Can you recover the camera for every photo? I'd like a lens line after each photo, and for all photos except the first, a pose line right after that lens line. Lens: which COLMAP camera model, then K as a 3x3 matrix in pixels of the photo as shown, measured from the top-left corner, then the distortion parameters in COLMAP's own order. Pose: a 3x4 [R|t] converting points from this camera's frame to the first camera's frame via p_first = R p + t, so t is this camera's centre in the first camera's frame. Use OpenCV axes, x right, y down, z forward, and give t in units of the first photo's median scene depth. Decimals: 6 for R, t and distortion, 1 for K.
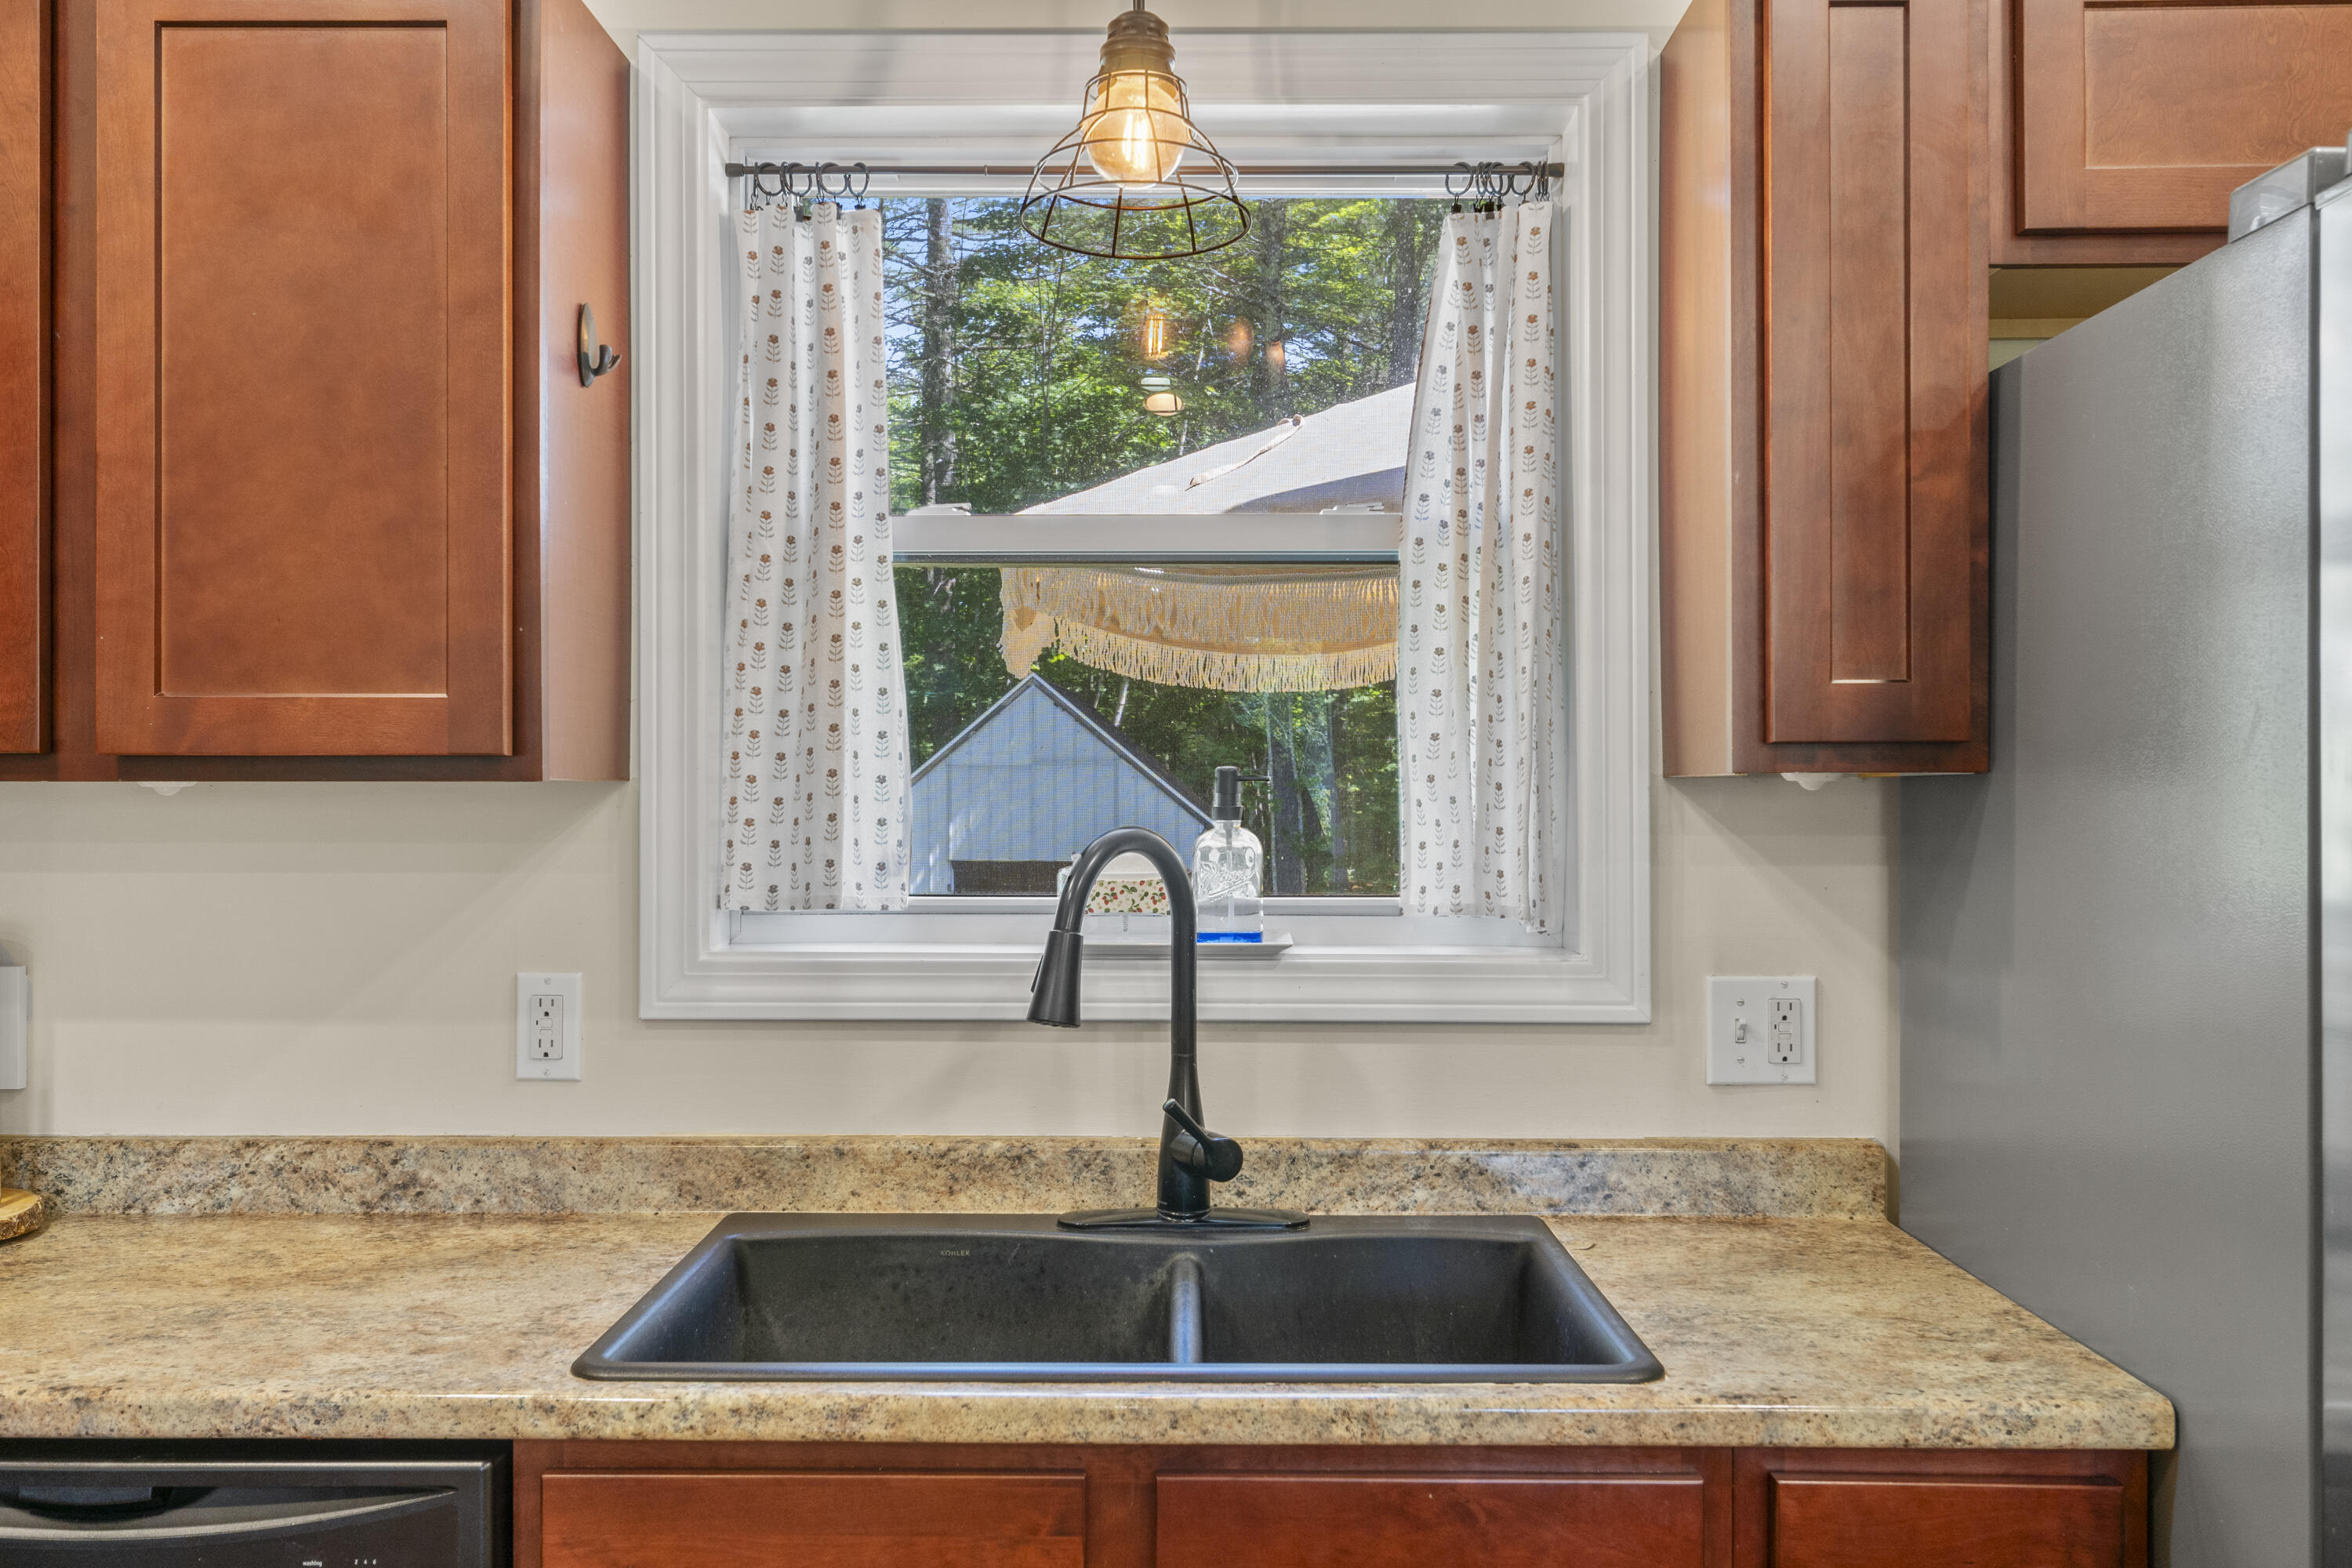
lens RADIAL K [[2033.5, 0, 1176.0], [0, 2033.5, 784.0], [0, 0, 1]] dist [0.009776, 0.000653]
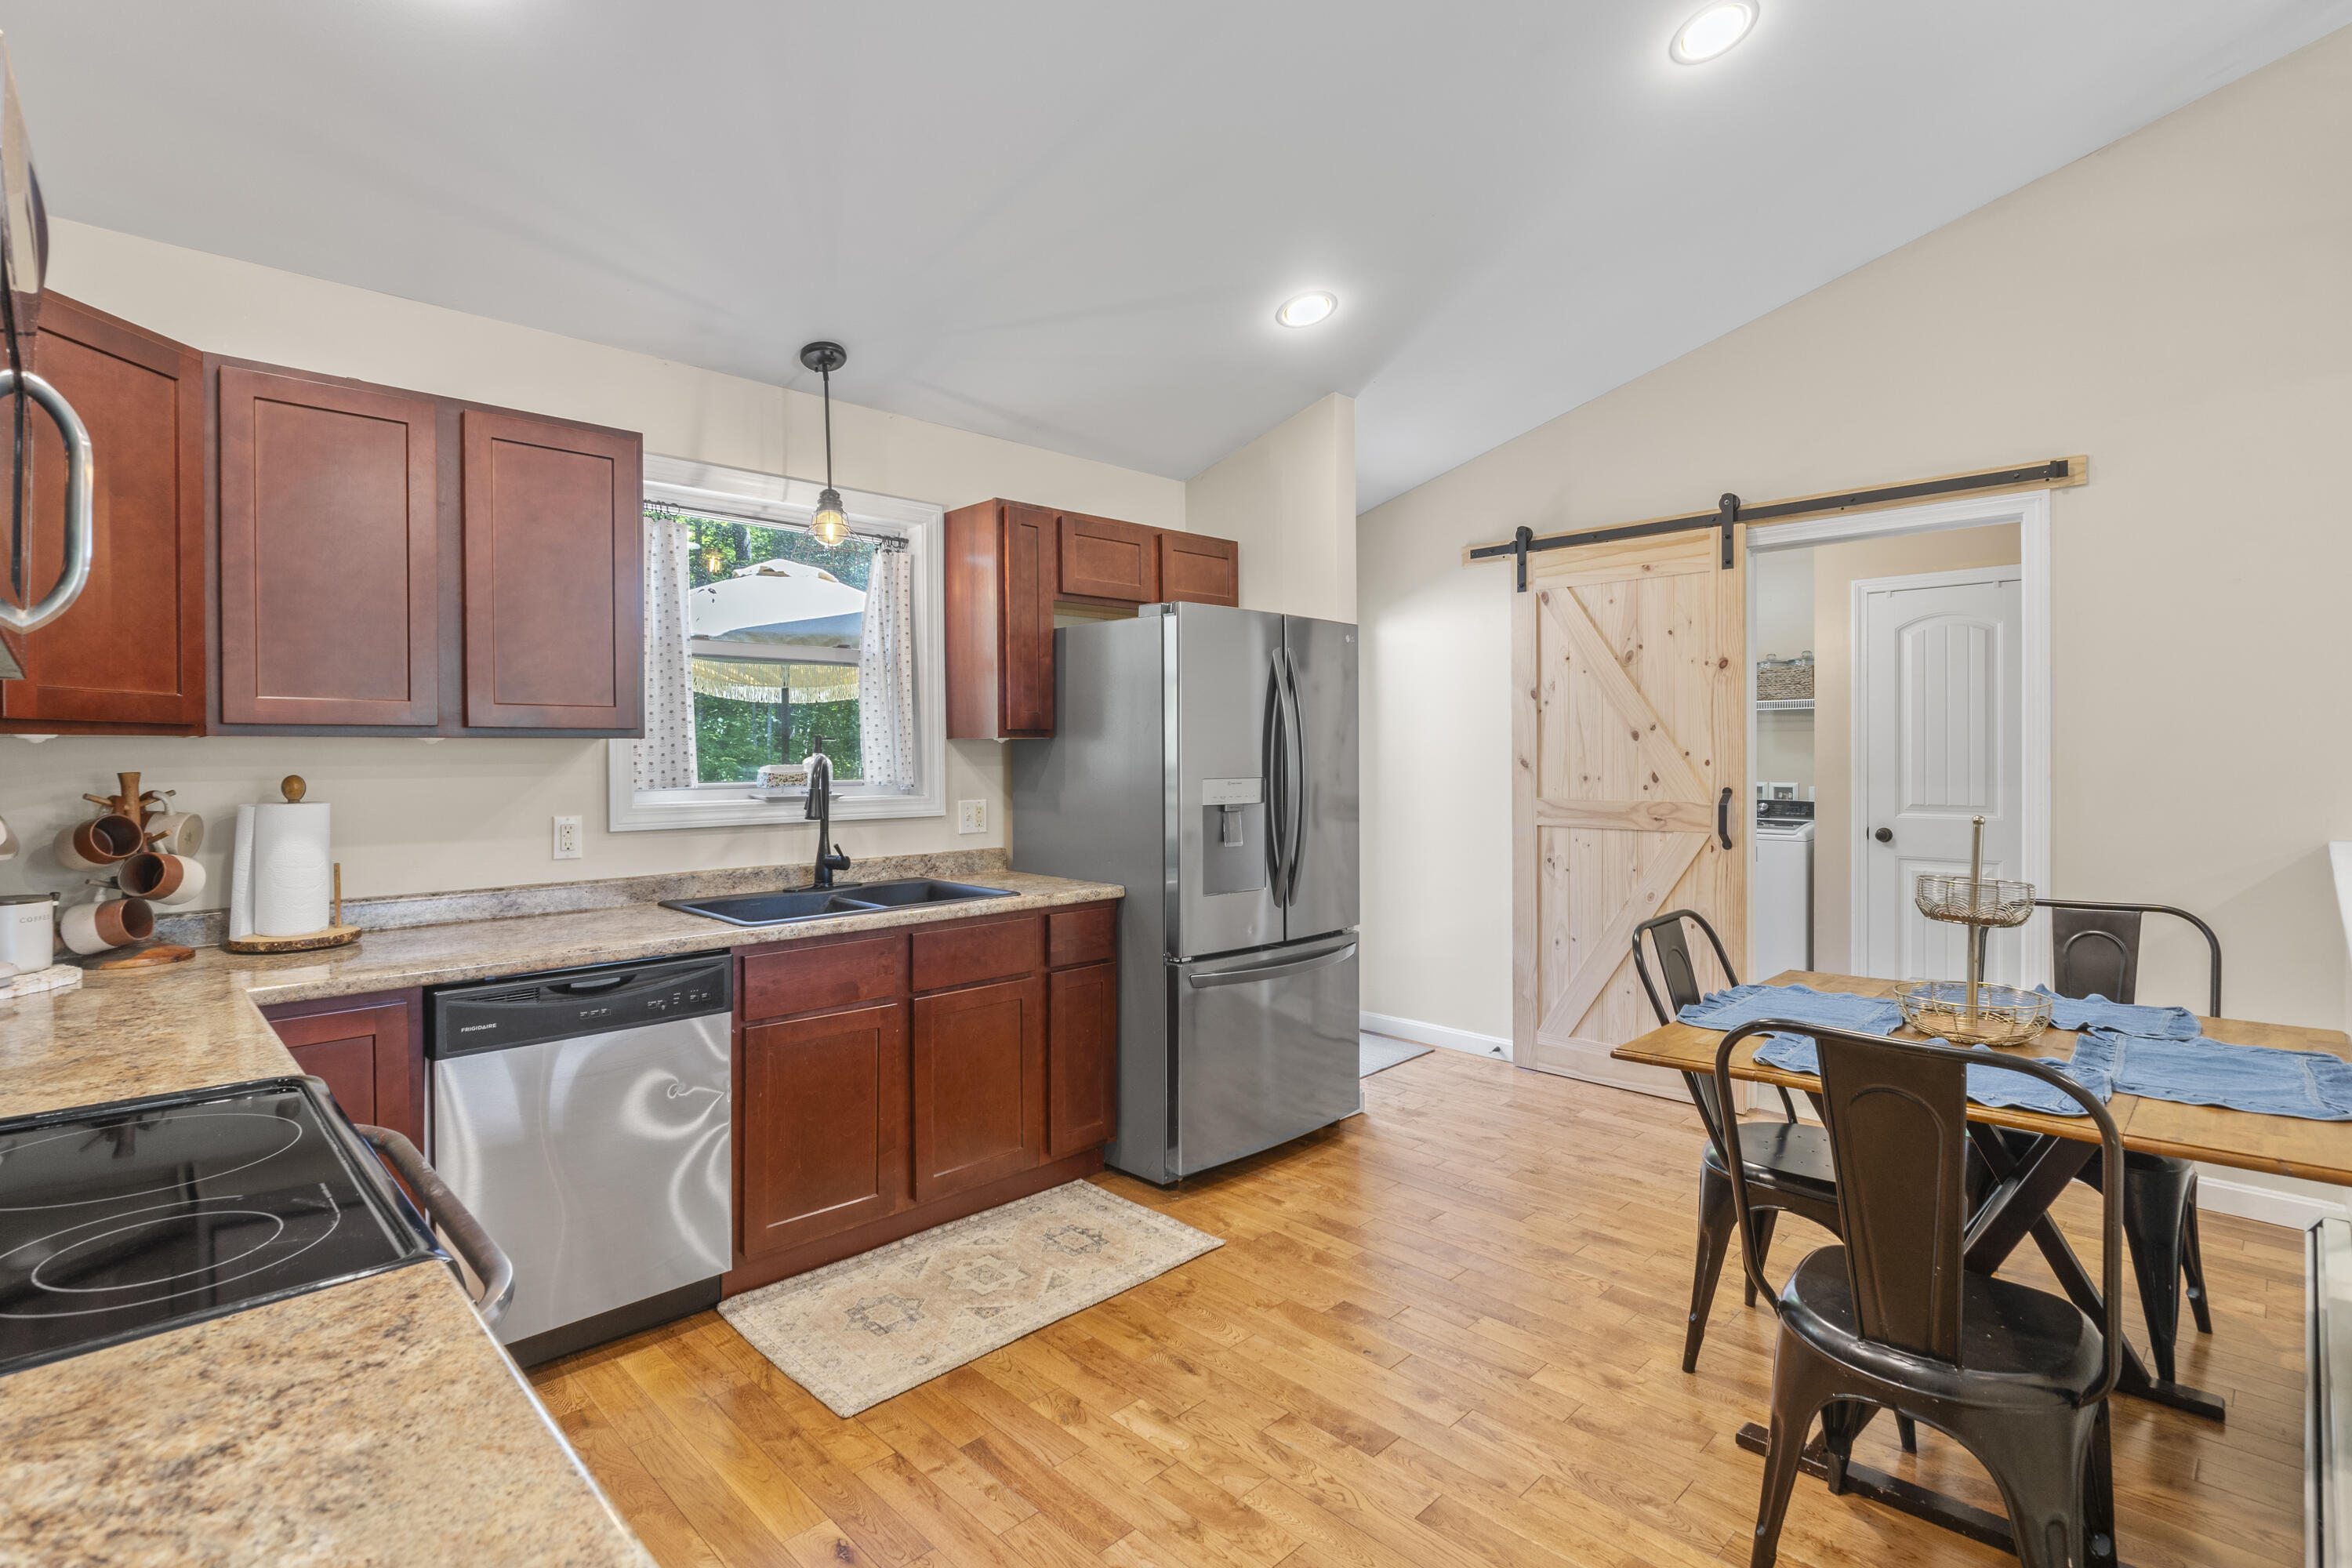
lens RADIAL K [[1134.0, 0, 1176.2], [0, 1134.0, 747.8], [0, 0, 1]] dist [0.000058, -0.000015]
pose [[0.708499, -0.003718, 0.705702, -0.805308], [0.000844, 0.999990, 0.004421, 0.002829], [-0.705712, -0.002537, 0.708495, -0.547124]]
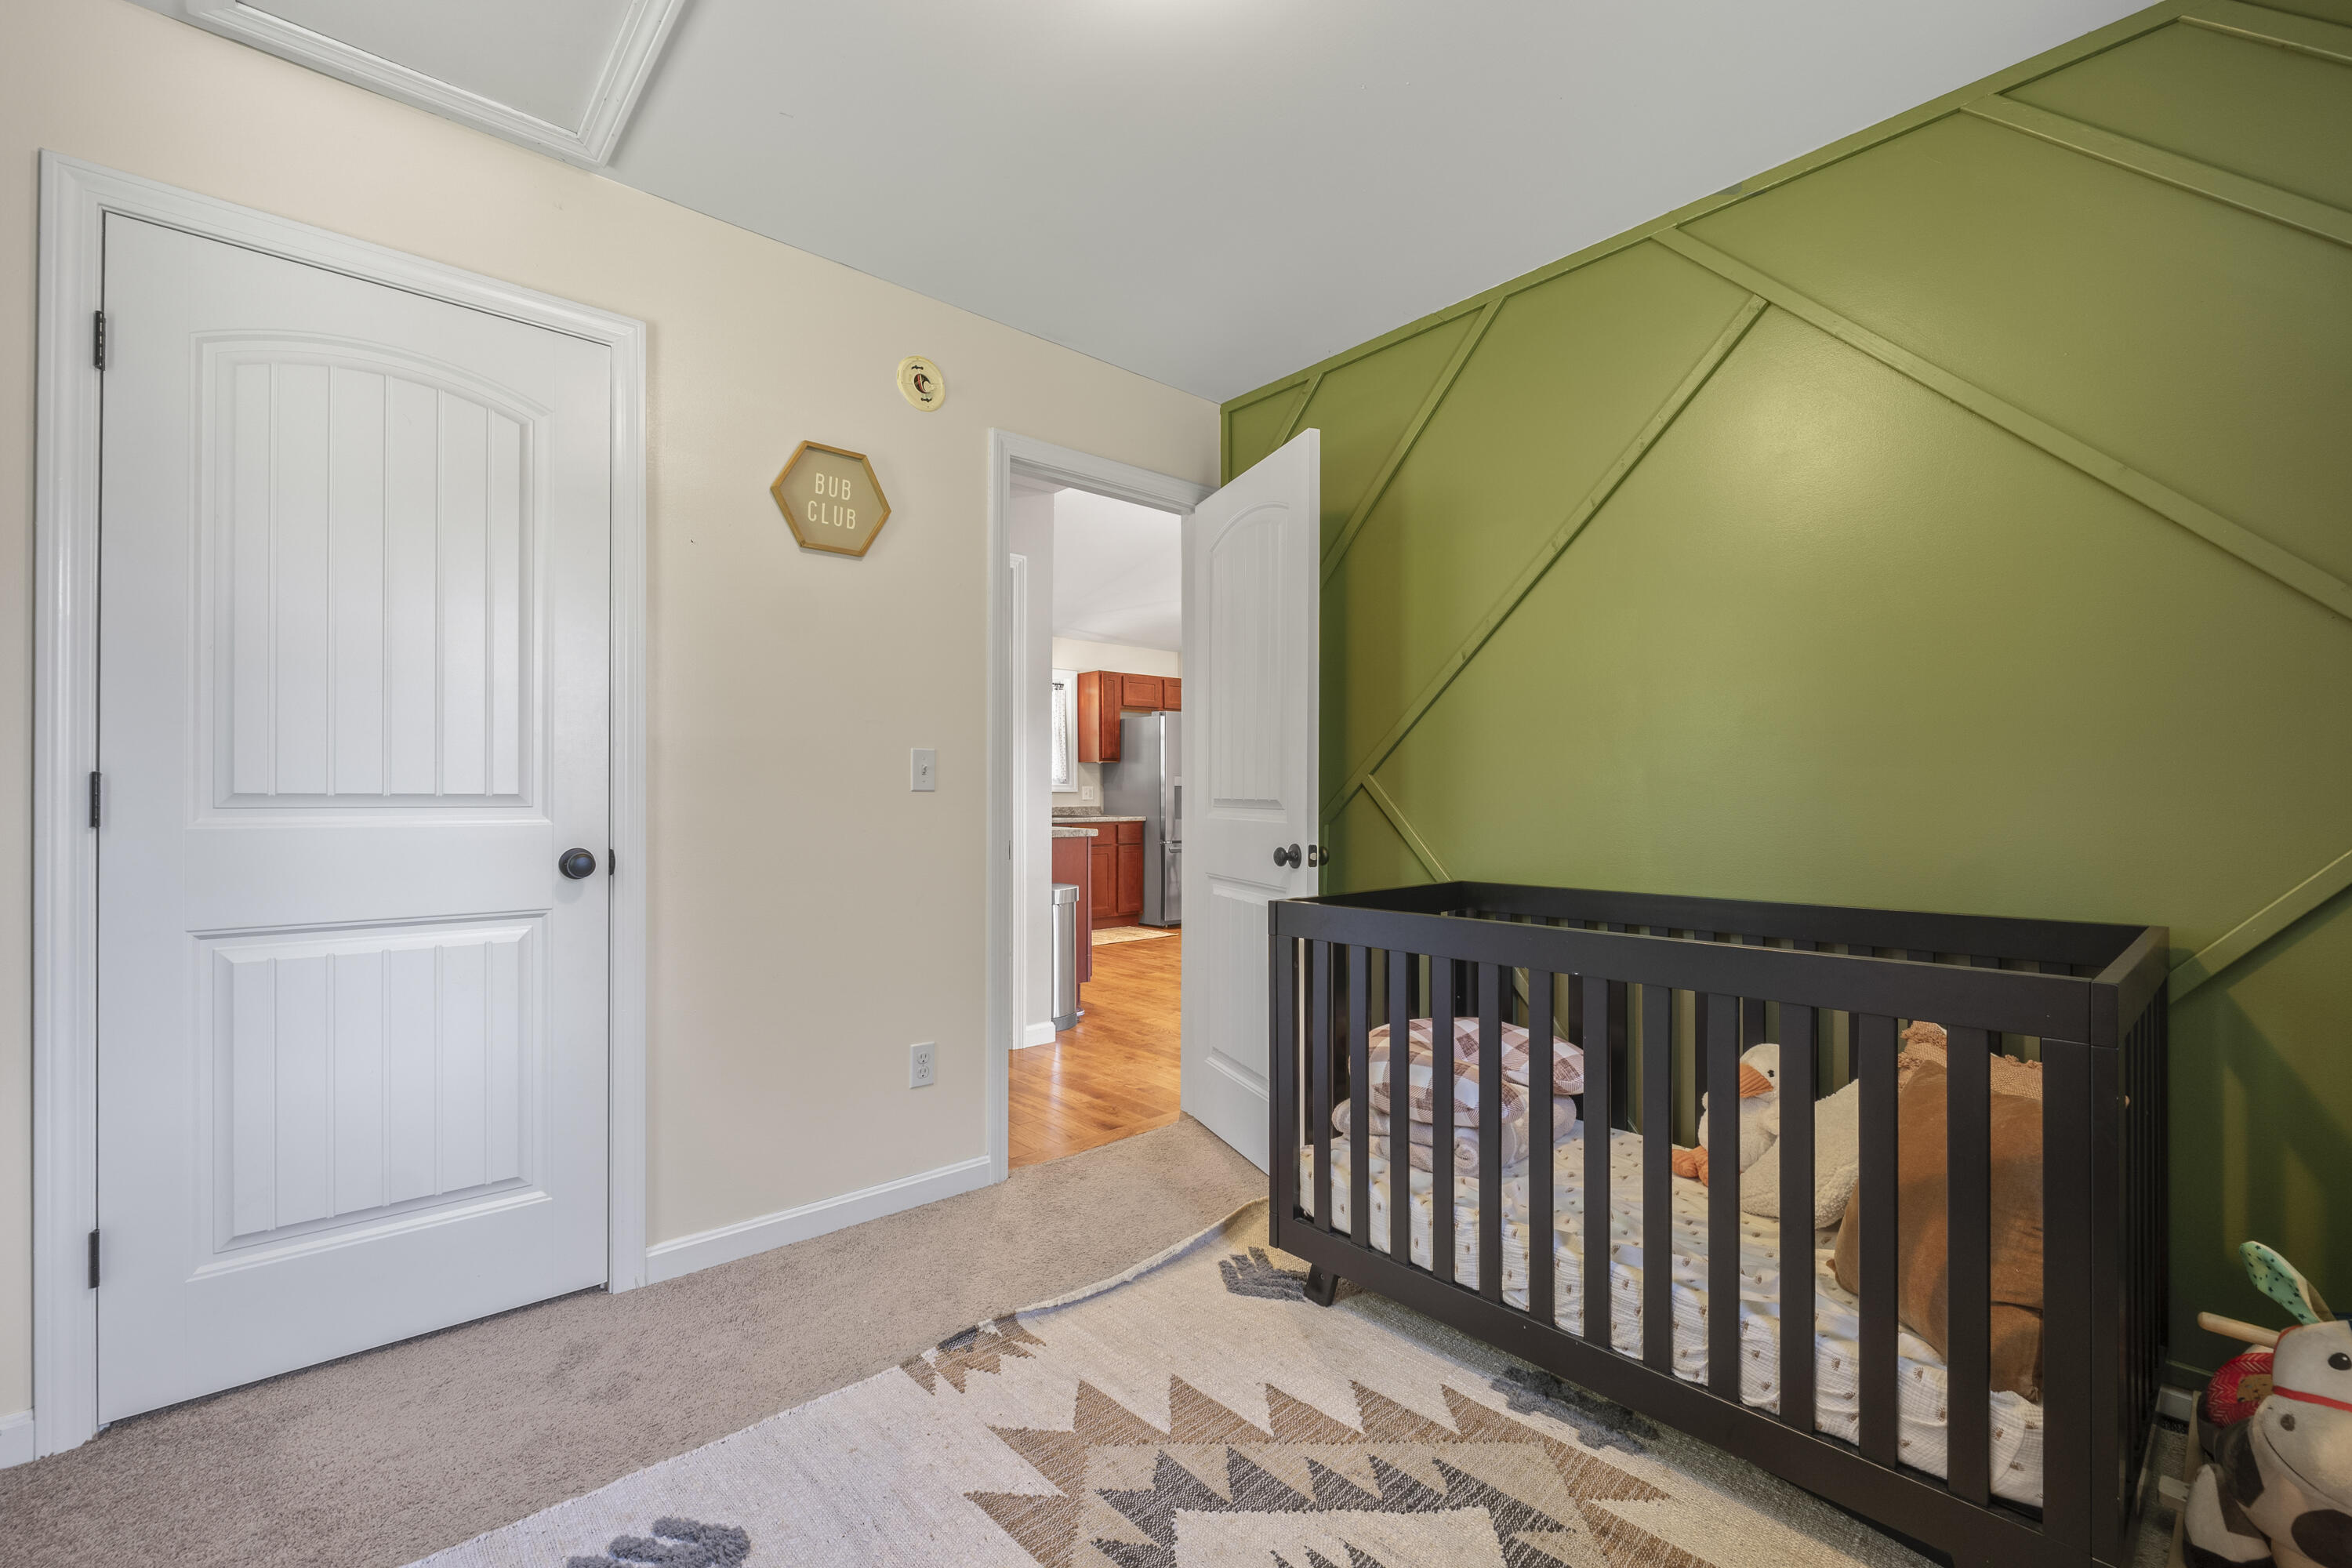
lens RADIAL K [[991.6, 0, 1176.0], [0, 991.6, 784.0], [0, 0, 1]] dist [-0.000115, -0.000007]
pose [[0.743283, 0.012406, 0.668862, -2.285650], [-0.003982, 0.999892, -0.014120, 0.150683], [-0.668965, 0.007832, 0.743252, -2.391247]]
